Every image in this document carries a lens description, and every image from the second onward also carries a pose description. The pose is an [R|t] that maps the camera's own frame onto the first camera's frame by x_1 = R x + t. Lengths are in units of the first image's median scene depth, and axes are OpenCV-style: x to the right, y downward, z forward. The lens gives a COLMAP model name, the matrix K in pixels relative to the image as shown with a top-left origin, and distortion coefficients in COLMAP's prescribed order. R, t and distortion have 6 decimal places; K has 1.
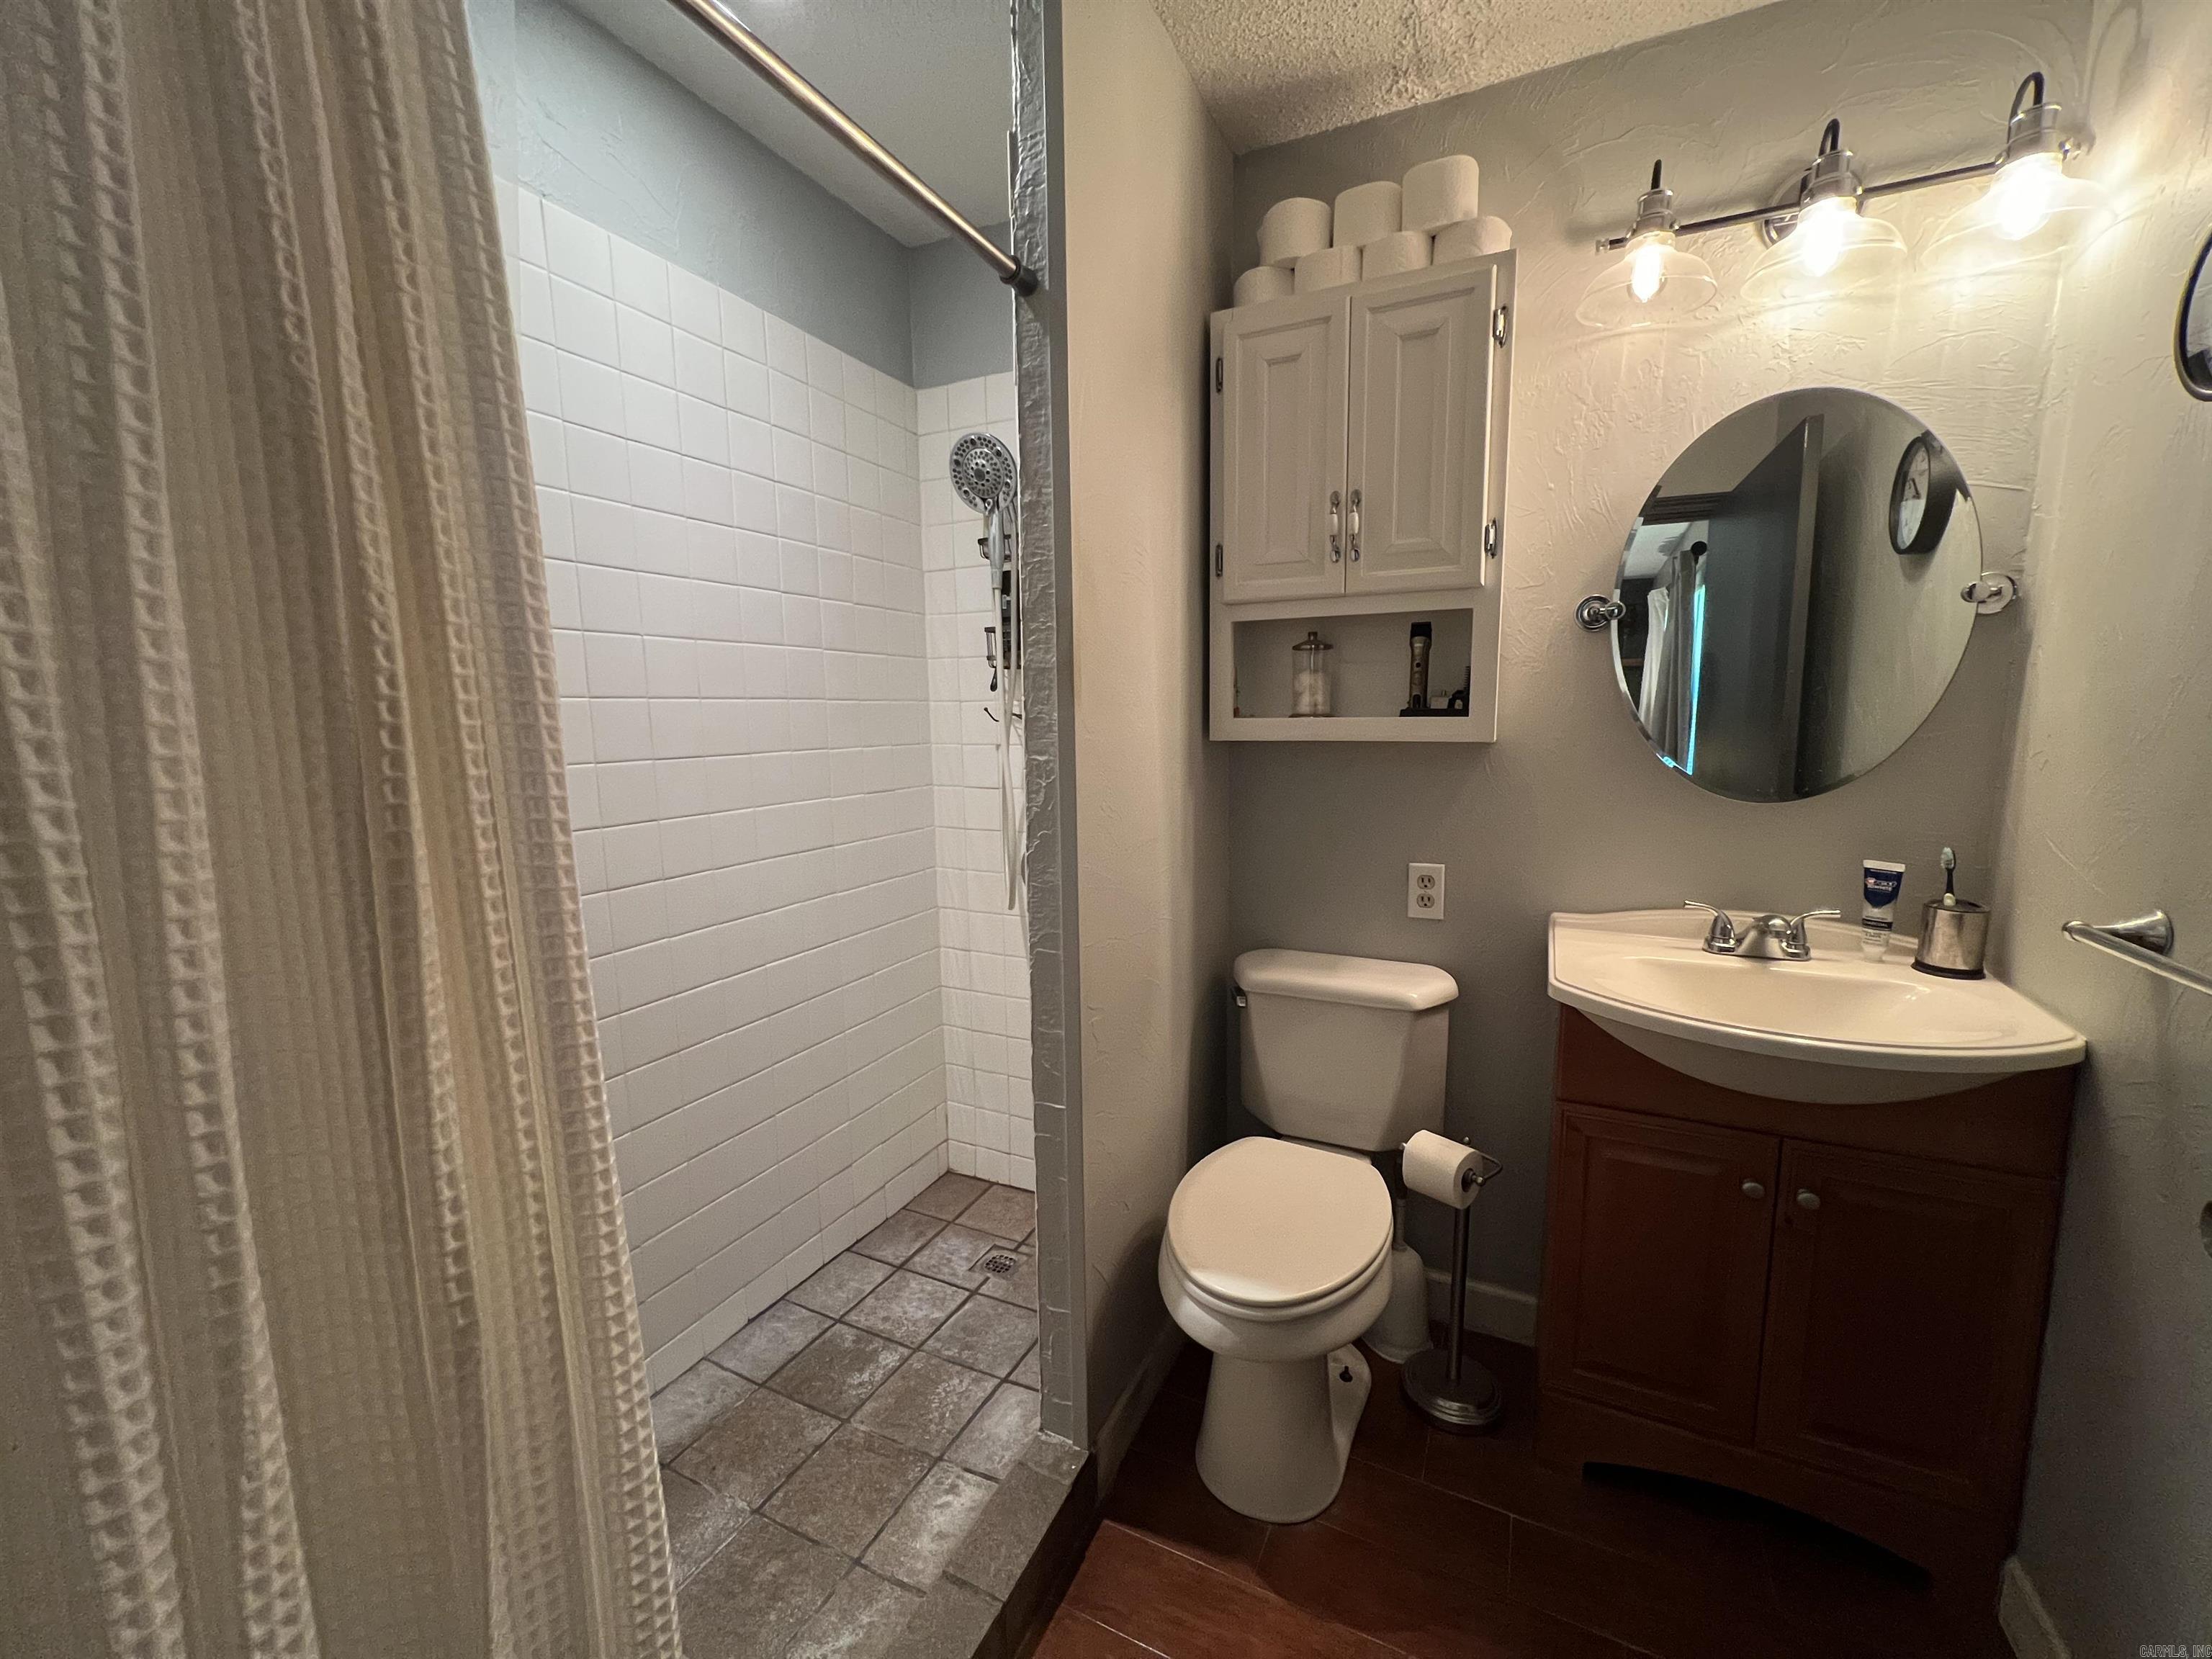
lens RADIAL K [[885.6, 0, 1109.2], [0, 885.6, 831.7], [0, 0, 1]] dist [-0.002344, 0.000488]
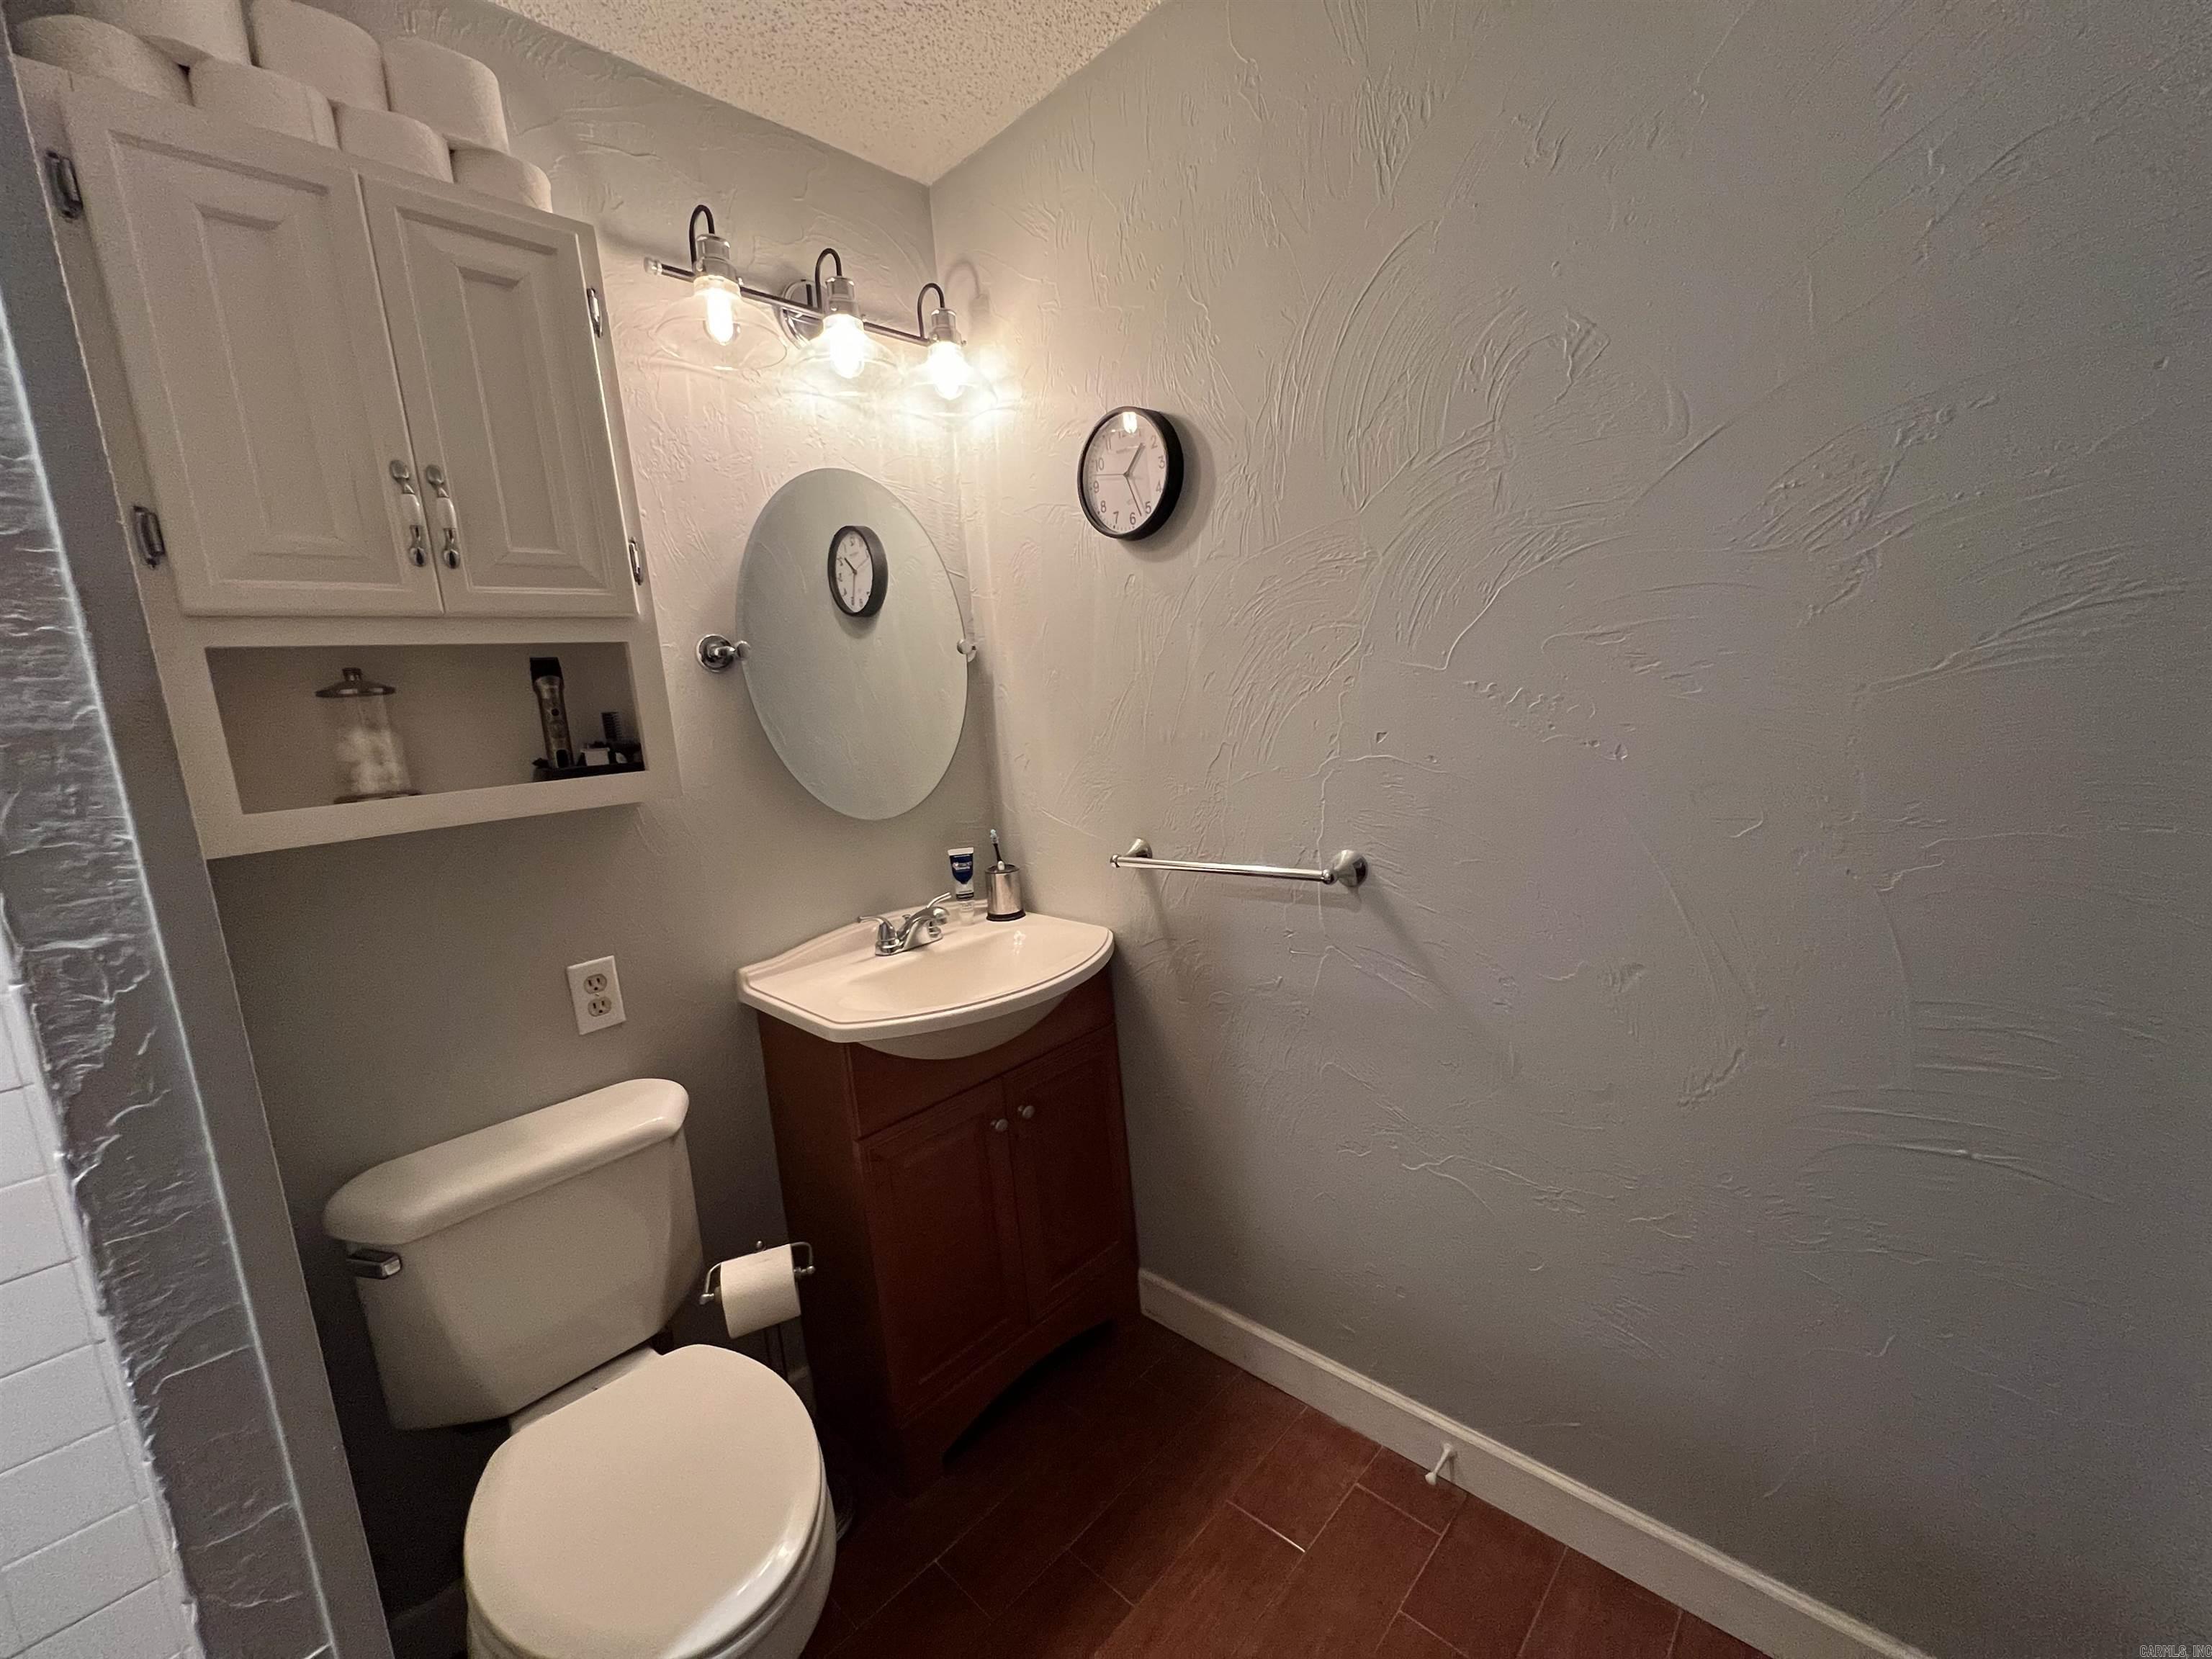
lens RADIAL K [[885.0, 0, 1112.2], [0, 885.0, 830.8], [0, 0, 1]] dist [-0.002220, 0.000169]
pose [[0.301775, -0.153560, 0.940931, -0.268819], [0.210644, 0.973292, 0.091283, -0.060213], [-0.929818, 0.170654, 0.326062, 0.339047]]
